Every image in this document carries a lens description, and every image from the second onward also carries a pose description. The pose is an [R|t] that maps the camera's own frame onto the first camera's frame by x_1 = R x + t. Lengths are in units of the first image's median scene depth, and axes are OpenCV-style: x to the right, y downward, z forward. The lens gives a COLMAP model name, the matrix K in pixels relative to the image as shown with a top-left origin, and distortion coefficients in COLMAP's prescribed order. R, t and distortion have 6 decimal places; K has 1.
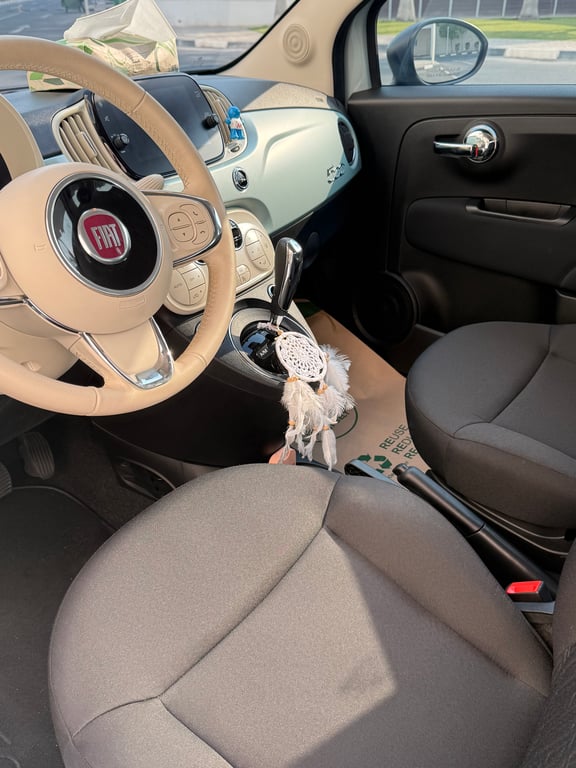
lens RADIAL K [[723.7, 0, 288.0], [0, 723.7, 384.0], [0, 0, 1]] dist [0.000027, -0.007598]
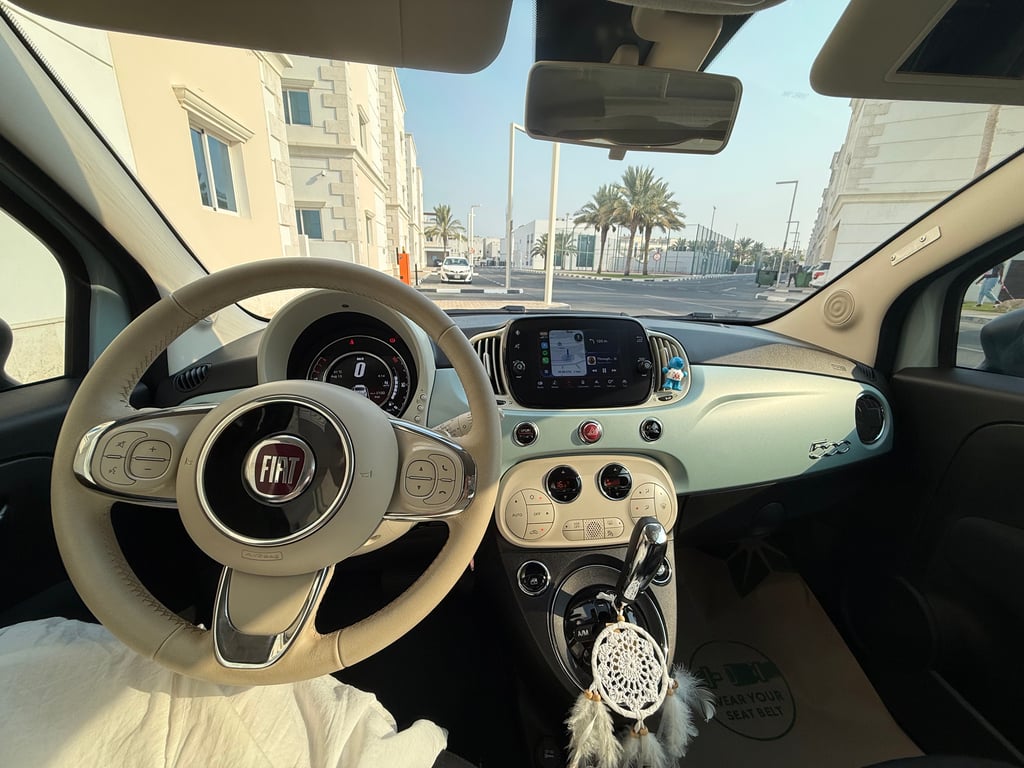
lens RADIAL K [[397.7, 0, 512.0], [0, 397.7, 384.0], [0, 0, 1]] dist [0.011951, -0.000216]
pose [[0.676496, 0.241757, -0.695634, 0.148898], [-0.388184, 0.919764, -0.057854, -0.228795], [0.625833, 0.309172, 0.716063, 0.483062]]
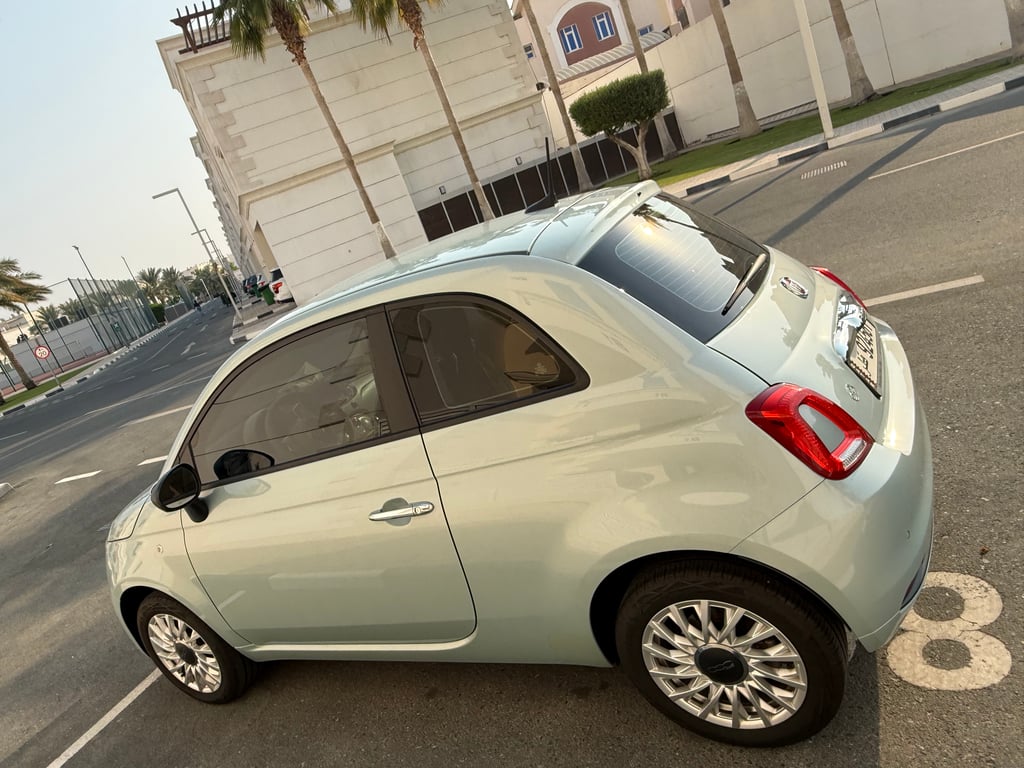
lens RADIAL K [[701.5, 0, 512.0], [0, 701.5, 384.0], [0, 0, 1]] dist [0.002237, 0.000811]
pose [[0.928897, -0.364020, 0.068110, 0.346022], [0.369438, 0.898022, -0.238899, 0.533212], [0.025800, 0.247075, 0.968653, -1.692669]]
